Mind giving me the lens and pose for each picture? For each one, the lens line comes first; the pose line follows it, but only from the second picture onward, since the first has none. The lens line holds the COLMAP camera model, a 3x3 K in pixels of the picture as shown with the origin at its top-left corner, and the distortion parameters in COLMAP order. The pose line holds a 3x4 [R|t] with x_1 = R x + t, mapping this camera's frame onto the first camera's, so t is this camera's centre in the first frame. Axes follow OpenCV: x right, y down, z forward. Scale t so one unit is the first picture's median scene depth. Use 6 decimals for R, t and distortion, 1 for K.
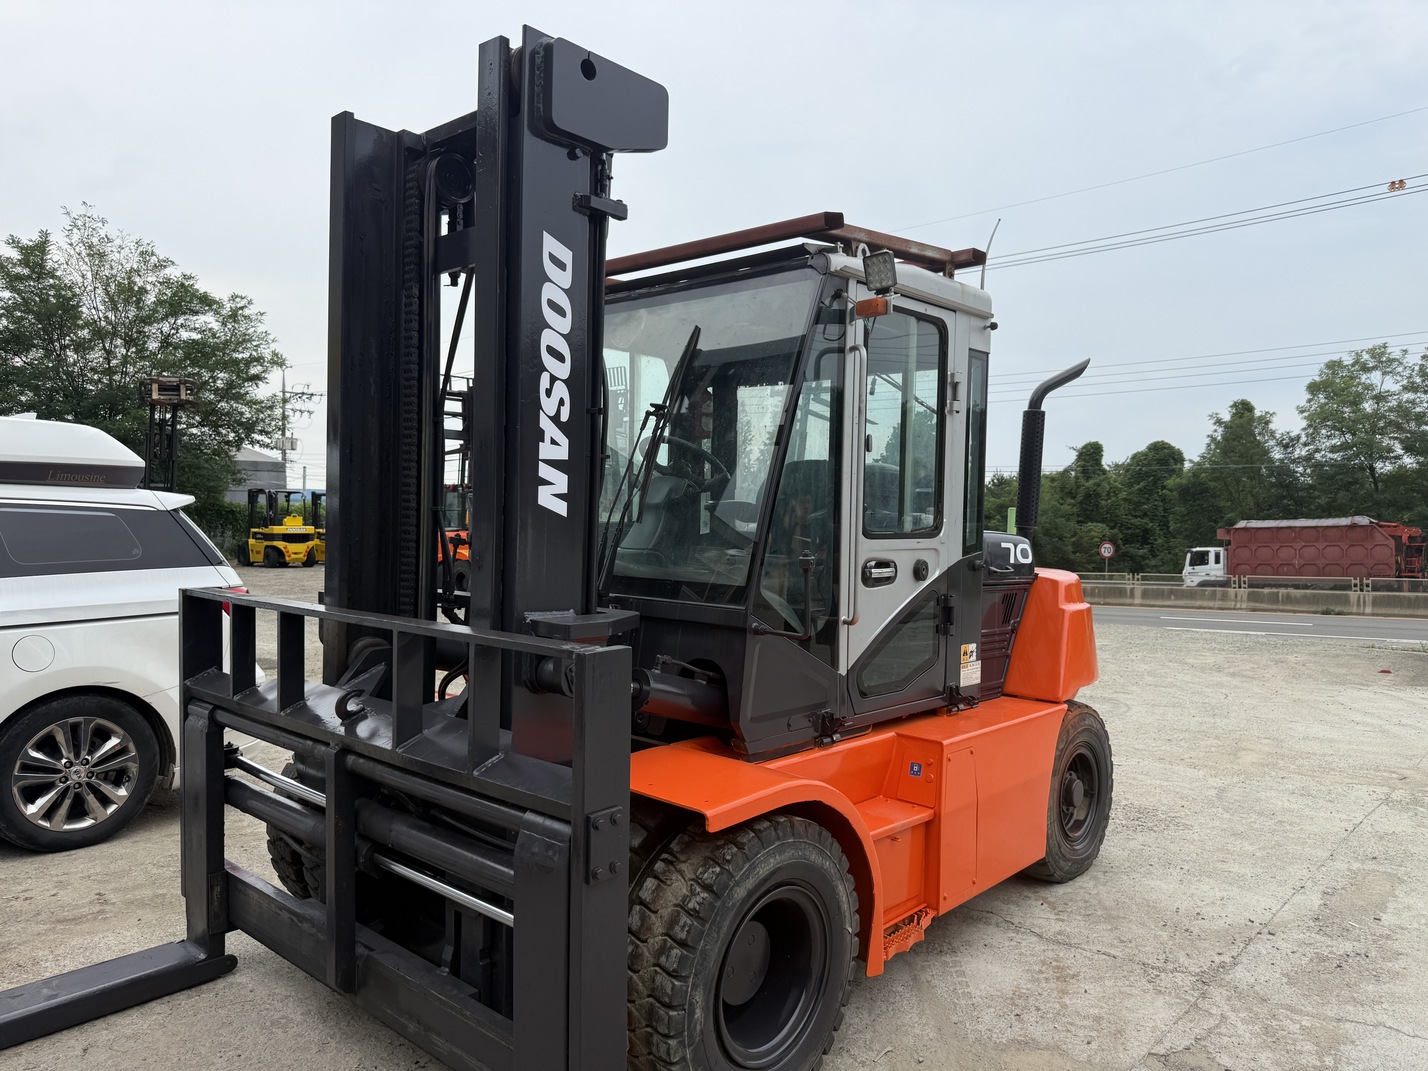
lens RADIAL K [[1012.9, 0, 714.0], [0, 1012.9, 535.5], [0, 0, 1]] dist [0.000078, -0.003185]
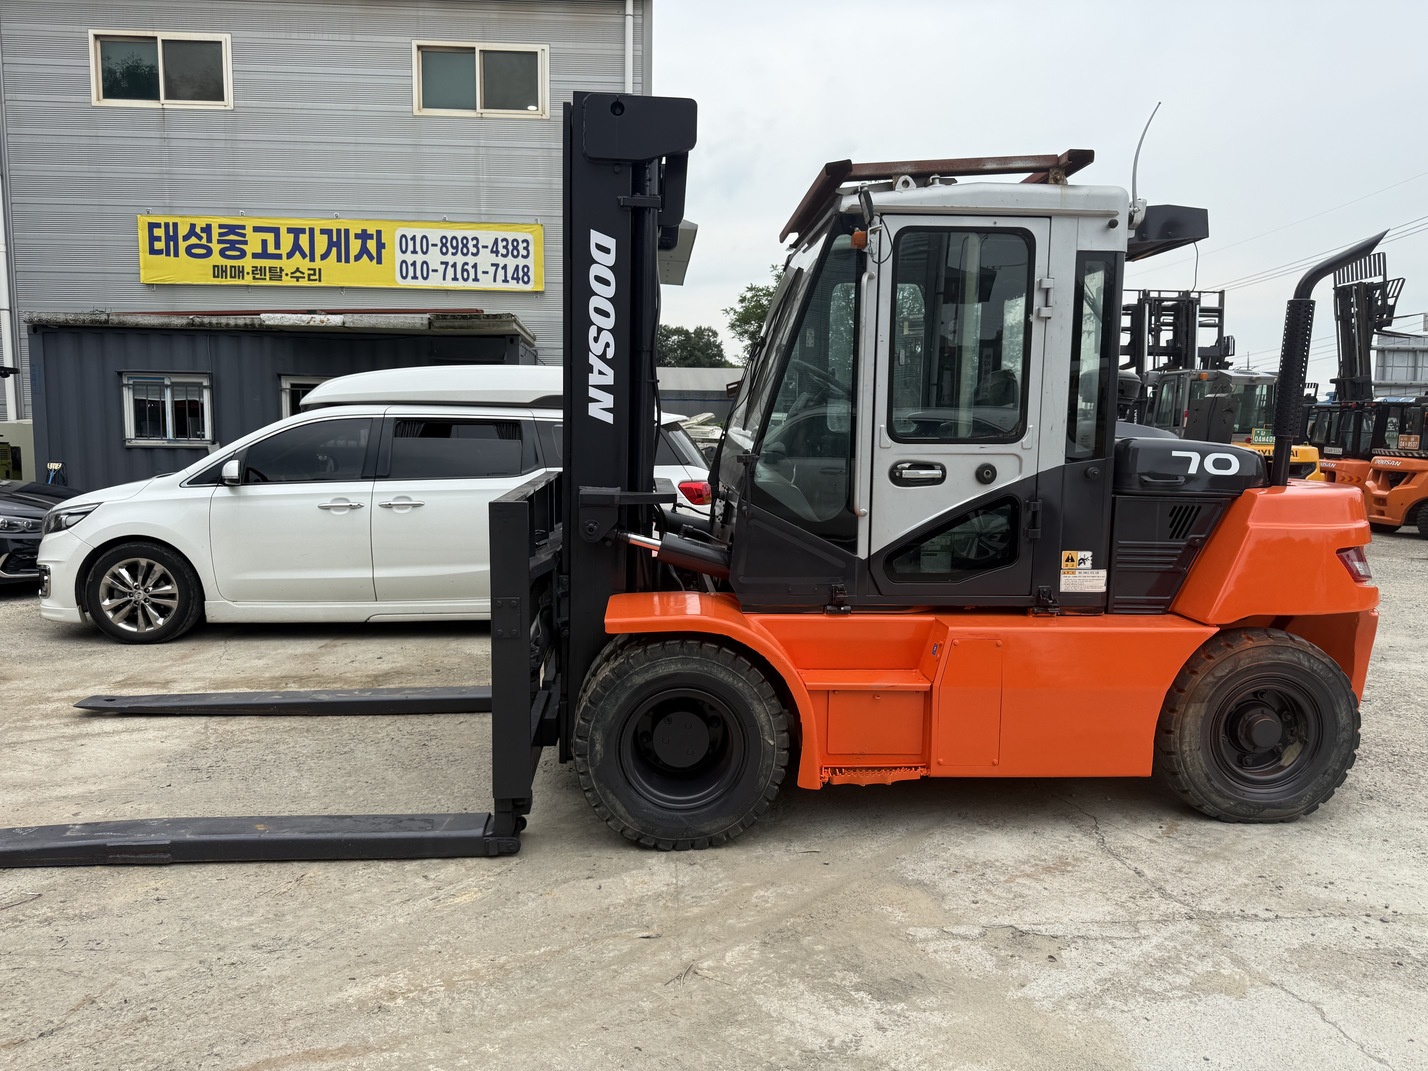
lens RADIAL K [[1008.9, 0, 714.0], [0, 1008.9, 535.5], [0, 0, 1]] dist [0.031322, -0.045047]
pose [[0.720848, 0.070573, -0.689491, 0.754178], [-0.014586, 0.996127, 0.086709, 0.010850], [0.692940, -0.052447, 0.719085, 0.028542]]
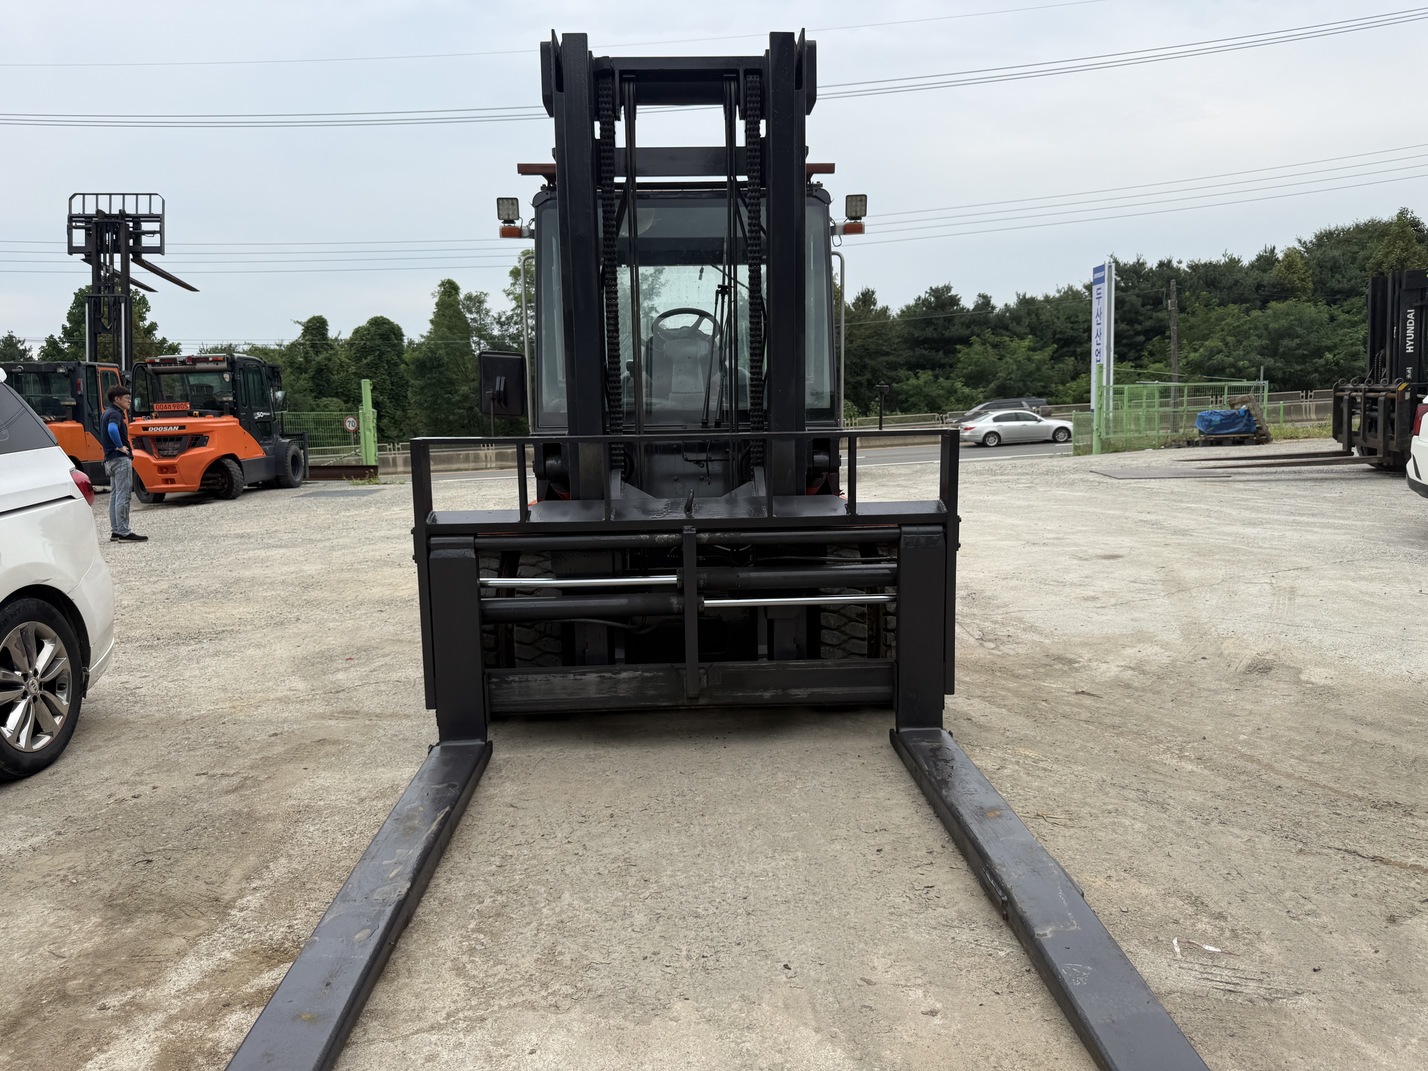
lens RADIAL K [[1001.9, 0, 714.0], [0, 1001.9, 535.5], [0, 0, 1]] dist [0.095072, -0.157879]
pose [[0.721093, -0.128442, 0.680828, -1.019087], [0.045451, 0.989319, 0.138501, 0.017797], [-0.691346, -0.068928, 0.719229, -0.027973]]
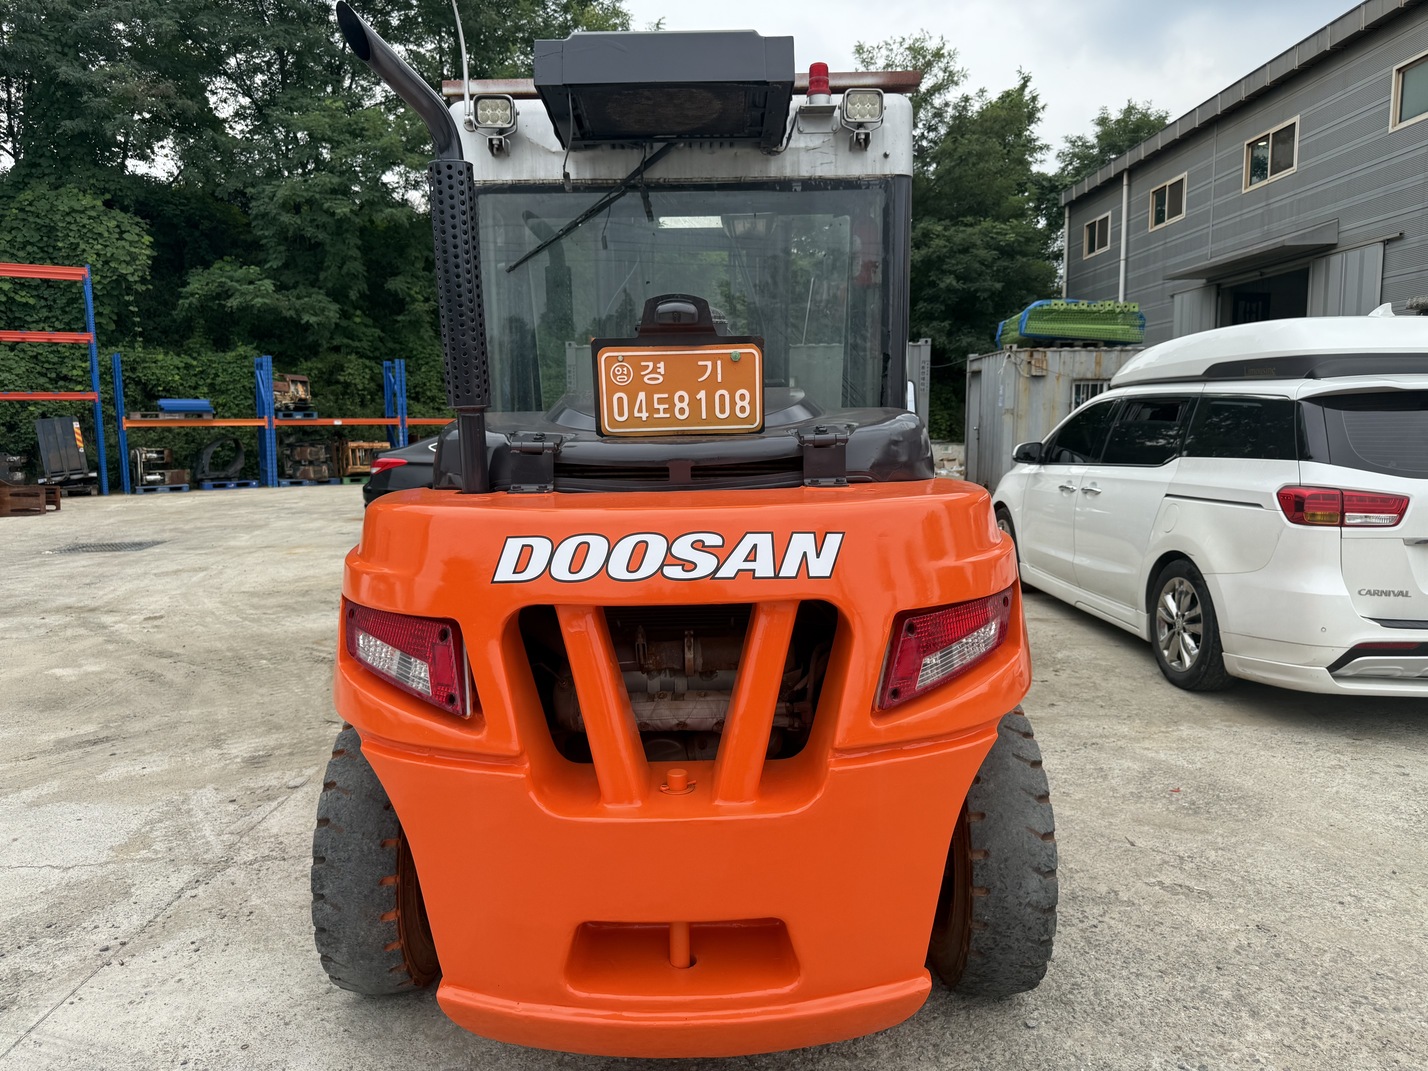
lens RADIAL K [[1018.6, 0, 712.0], [0, 1018.6, 521.5], [0, 0, 1]] dist [0.059533, -0.083284]
pose [[-0.737195, 0.064354, -0.672608, 0.759548], [-0.012890, 0.993933, 0.109226, -0.012896], [0.675557, 0.089191, -0.731894, 1.957623]]
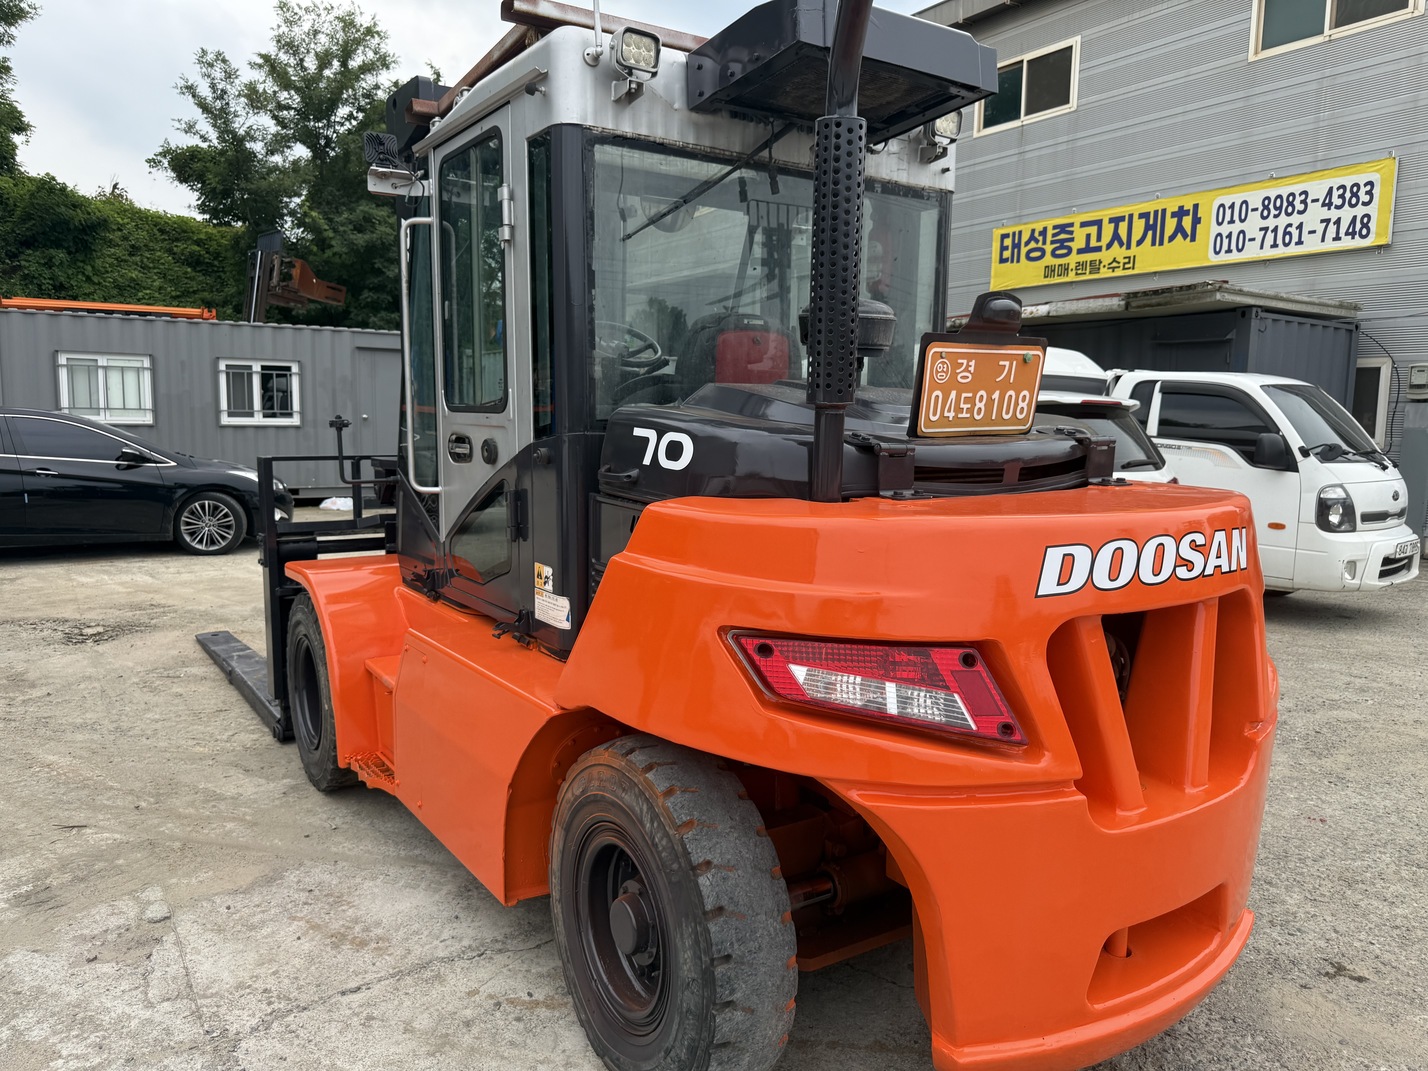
lens RADIAL K [[1029.6, 0, 713.0], [0, 1029.6, 525.0], [0, 0, 1]] dist [0.002288, 0.002736]
pose [[-0.239826, 0.089719, -0.966661, 1.018024], [-0.037416, 0.994126, 0.101551, 0.000907], [0.970095, 0.060523, -0.235060, 1.416729]]
